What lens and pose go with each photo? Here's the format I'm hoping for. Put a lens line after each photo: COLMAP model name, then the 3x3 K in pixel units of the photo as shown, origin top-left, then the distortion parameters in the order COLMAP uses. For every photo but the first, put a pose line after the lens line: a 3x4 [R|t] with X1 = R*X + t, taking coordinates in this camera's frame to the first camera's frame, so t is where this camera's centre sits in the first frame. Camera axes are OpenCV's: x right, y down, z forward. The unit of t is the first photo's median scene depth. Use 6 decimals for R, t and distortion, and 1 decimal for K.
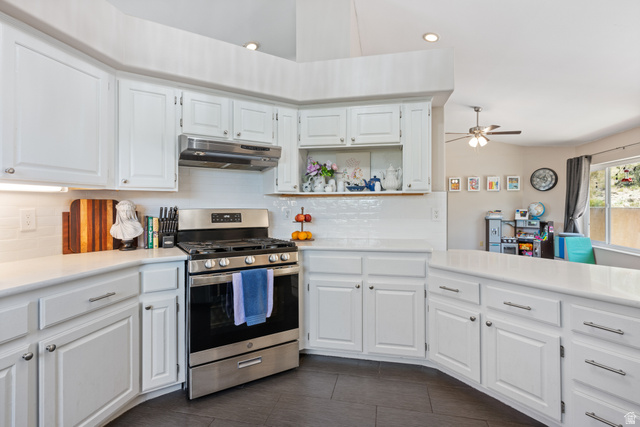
lens RADIAL K [[307.9, 0, 321.2], [0, 307.9, 204.7], [0, 0, 1]] dist [-0.000051, 0.000079]
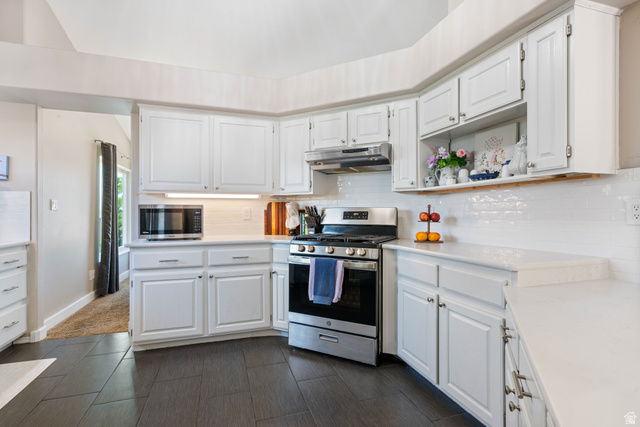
lens RADIAL K [[313.6, 0, 320.0], [0, 313.6, 213.5], [0, 0, 1]] dist [-0.001406, -0.000049]
pose [[0.495658, -0.001114, -0.868517, 0.661013], [0.006213, 0.999978, 0.002263, 0.033527], [0.868496, -0.006517, 0.495654, 0.329884]]
